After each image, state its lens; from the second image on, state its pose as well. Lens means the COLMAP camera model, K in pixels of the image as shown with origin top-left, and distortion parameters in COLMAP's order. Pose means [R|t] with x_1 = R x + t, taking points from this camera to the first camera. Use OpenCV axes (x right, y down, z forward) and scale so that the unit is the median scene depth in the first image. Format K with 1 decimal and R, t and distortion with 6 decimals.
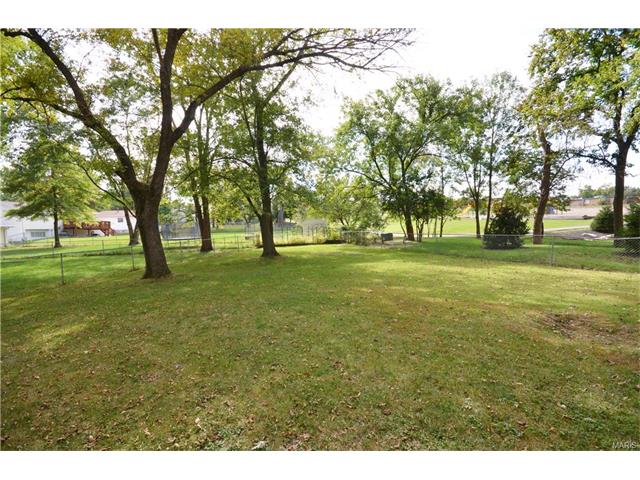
lens RADIAL K [[293.2, 0, 320.0], [0, 293.2, 240.0], [0, 0, 1]] dist [0.001430, -0.007678]
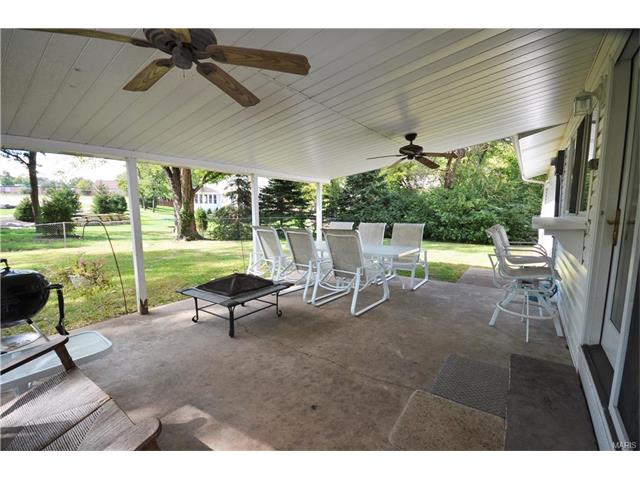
lens RADIAL K [[293.2, 0, 320.0], [0, 293.2, 240.0], [0, 0, 1]] dist [0.001430, -0.007678]
pose [[0.018409, -0.100936, 0.994723, -0.145874], [0.061040, 0.993149, 0.099647, 0.004528], [-0.997966, 0.058883, 0.024444, -0.168599]]
